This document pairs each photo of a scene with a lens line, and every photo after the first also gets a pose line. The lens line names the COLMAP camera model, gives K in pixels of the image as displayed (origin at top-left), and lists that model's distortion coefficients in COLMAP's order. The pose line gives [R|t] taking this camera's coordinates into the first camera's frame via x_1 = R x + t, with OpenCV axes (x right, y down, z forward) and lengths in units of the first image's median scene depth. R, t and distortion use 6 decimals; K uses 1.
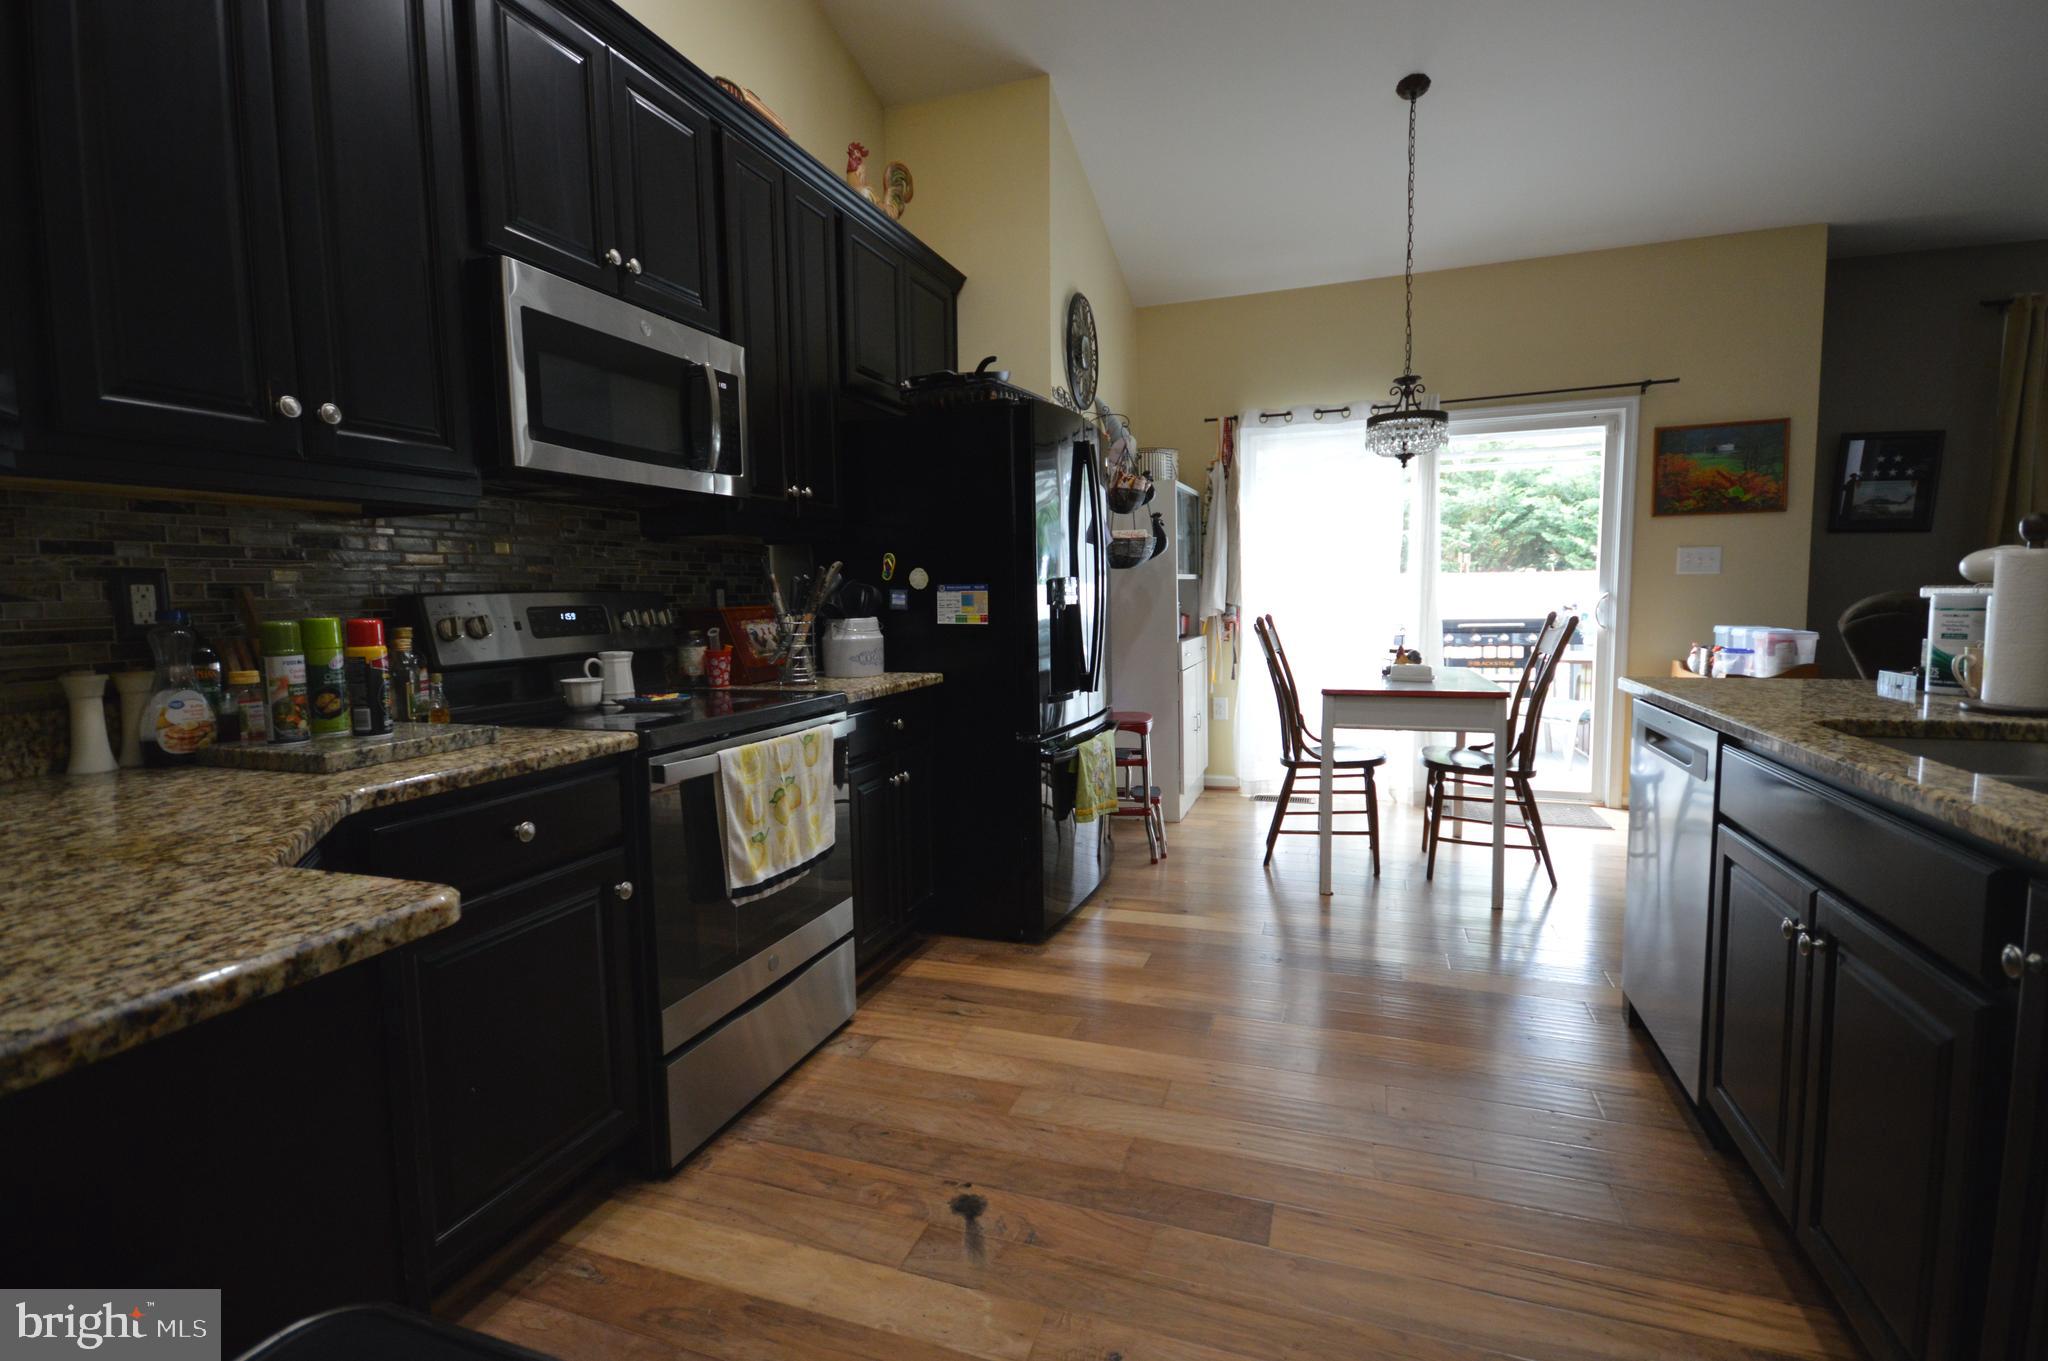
lens RADIAL K [[944.4, 0, 1024.0], [0, 944.4, 674.5], [0, 0, 1]] dist [0.002494, -0.000095]
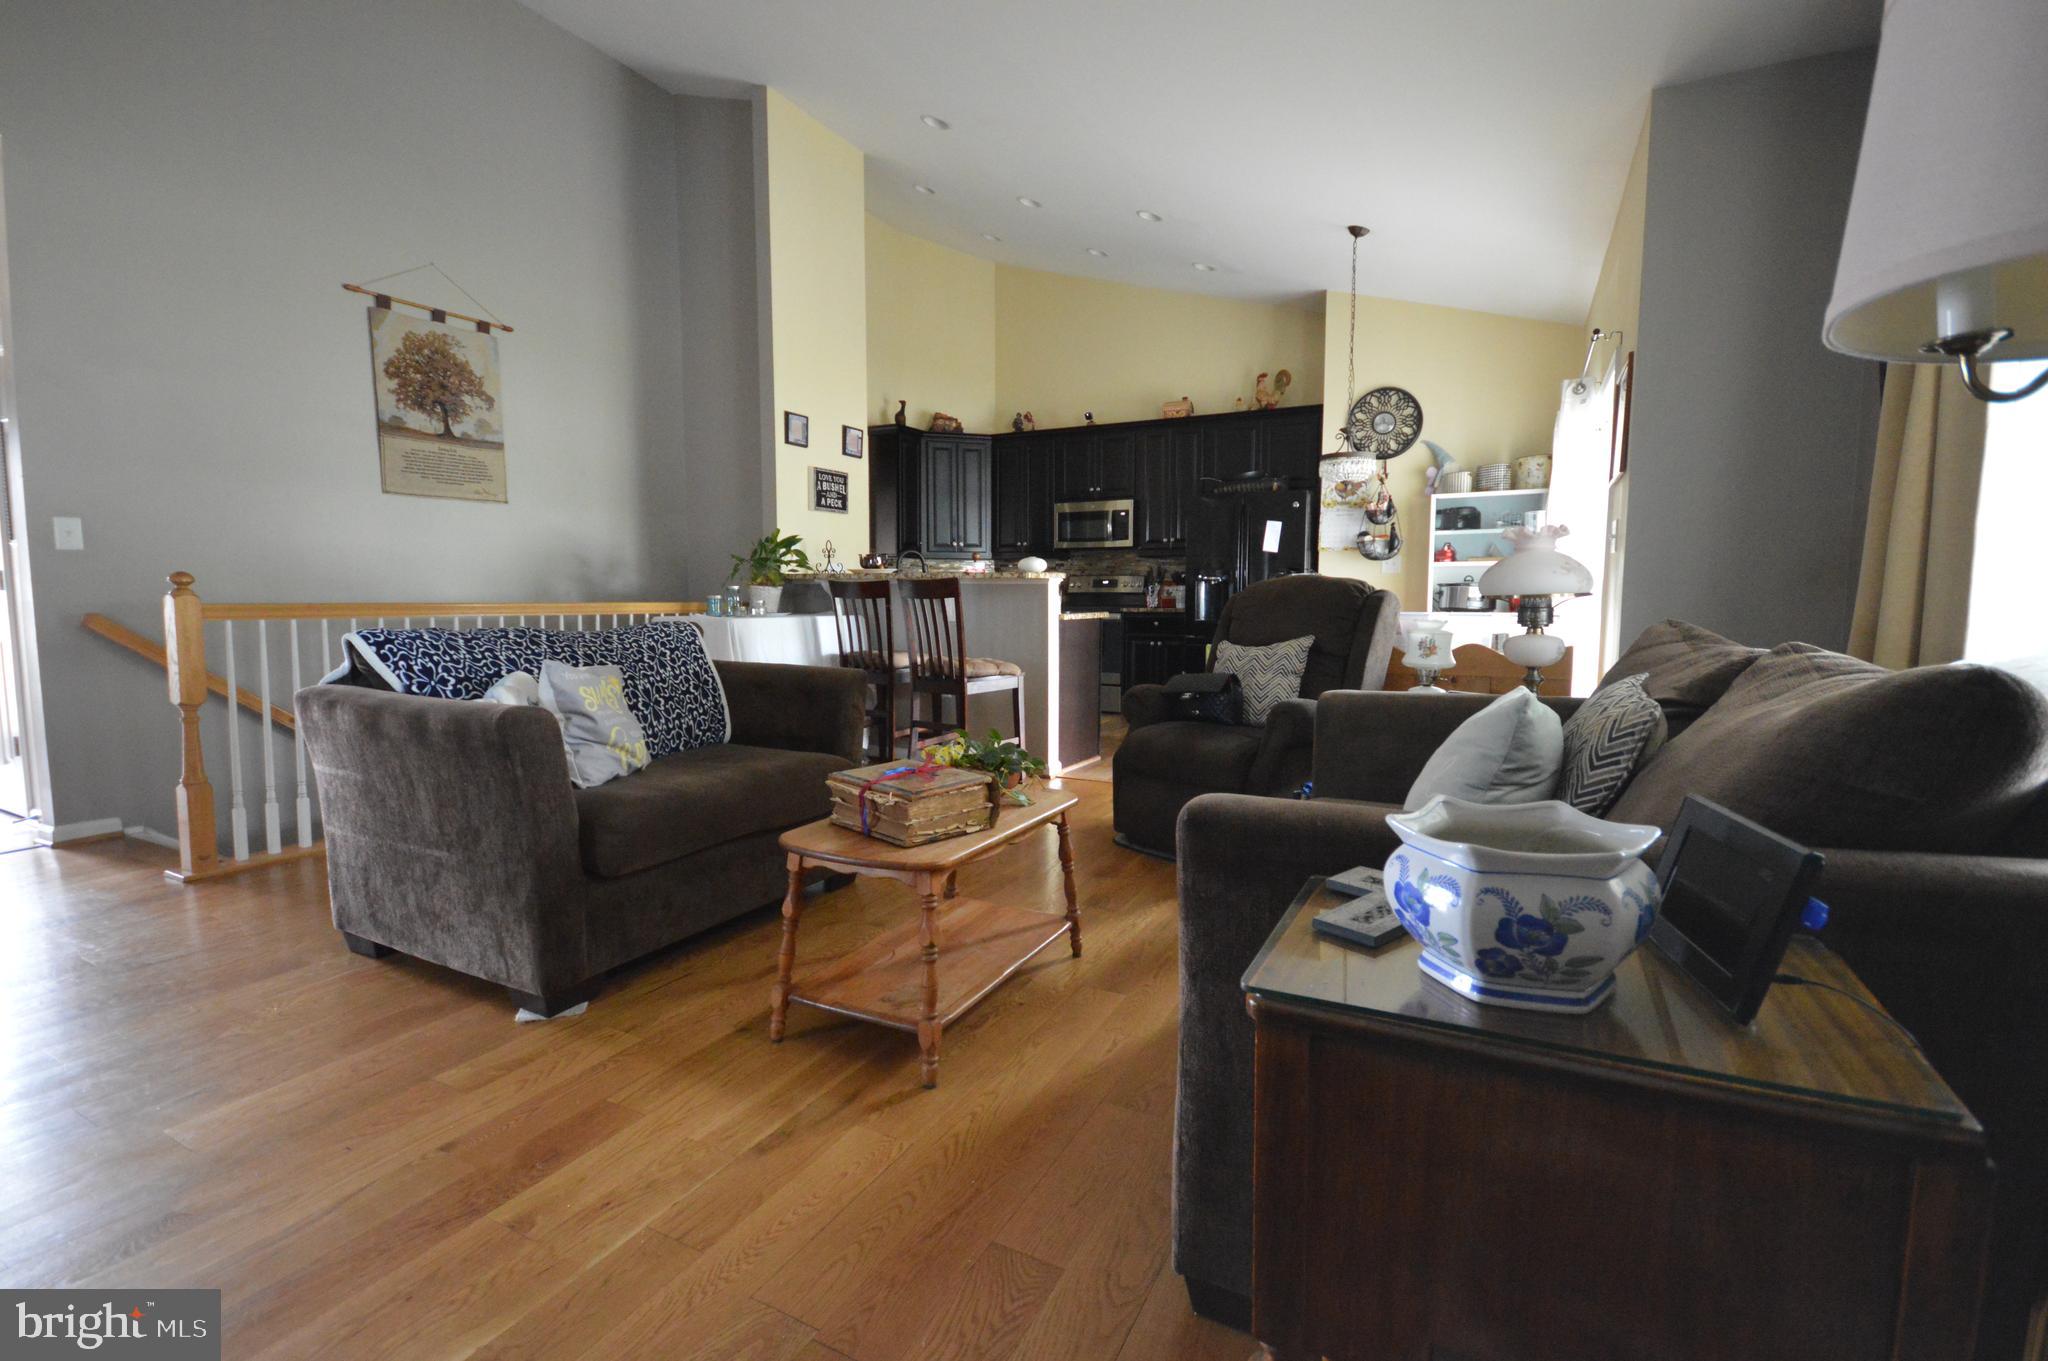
lens RADIAL K [[909.5, 0, 1023.1], [0, 909.5, 676.4], [0, 0, 1]] dist [0.010207, -0.010641]
pose [[-0.137838, 0.111827, -0.984122, 2.352403], [-0.082023, 0.988904, 0.123859, -0.083354], [0.987053, 0.097793, -0.127136, 0.884008]]
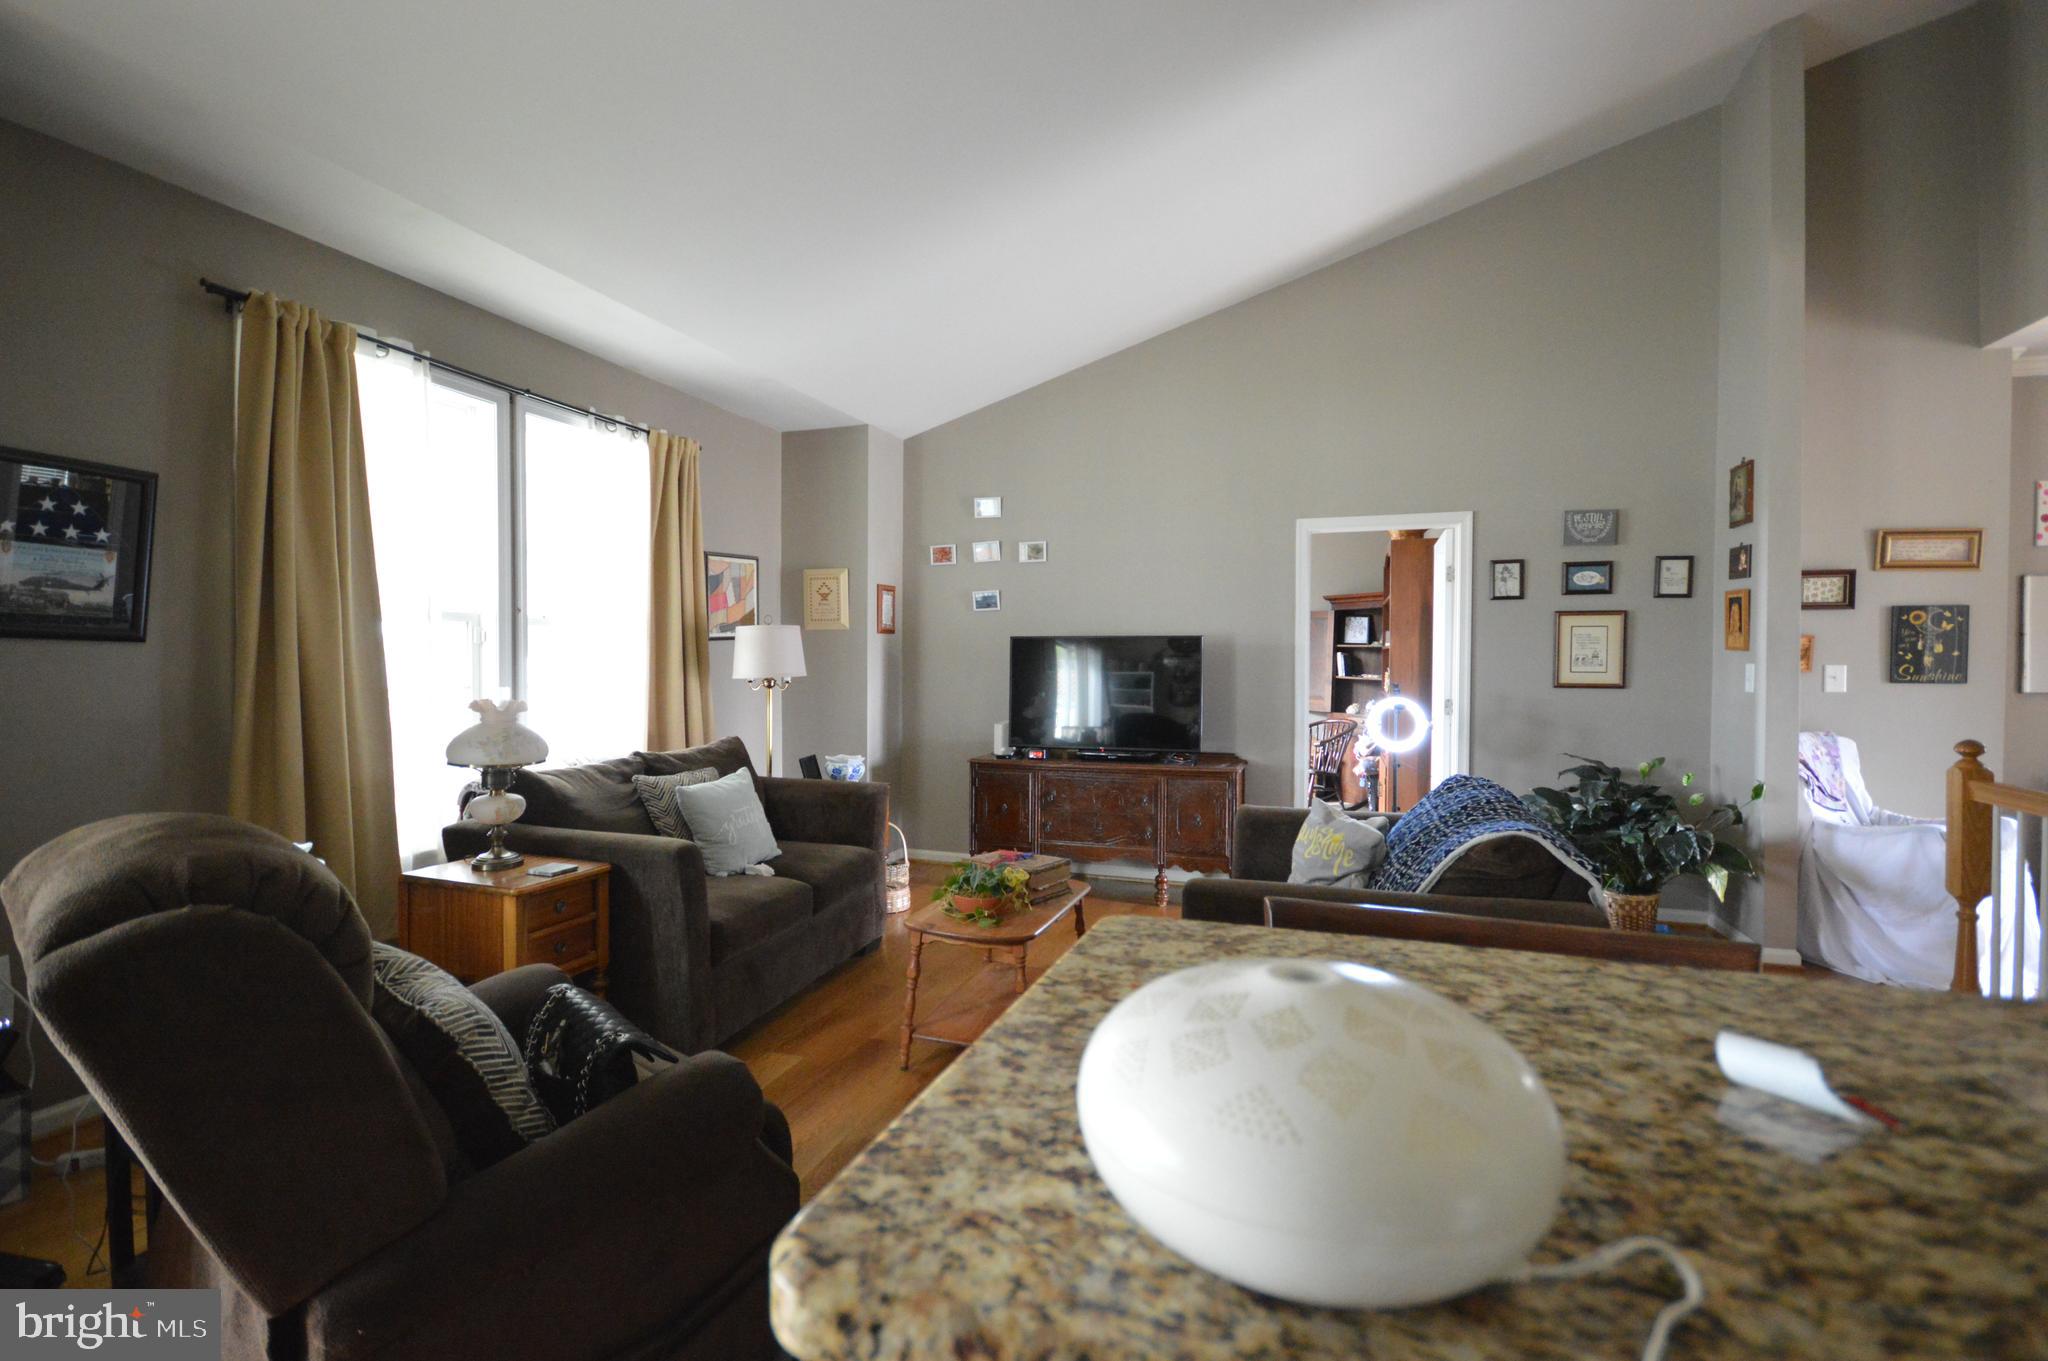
lens RADIAL K [[909.5, 0, 1023.1], [0, 909.5, 676.4], [0, 0, 1]] dist [0.010207, -0.010641]
pose [[-0.006948, -0.005082, 0.999963, 0.594113], [0.083292, 0.996509, 0.005643, -0.133976], [-0.996501, 0.083328, -0.006501, 0.706974]]
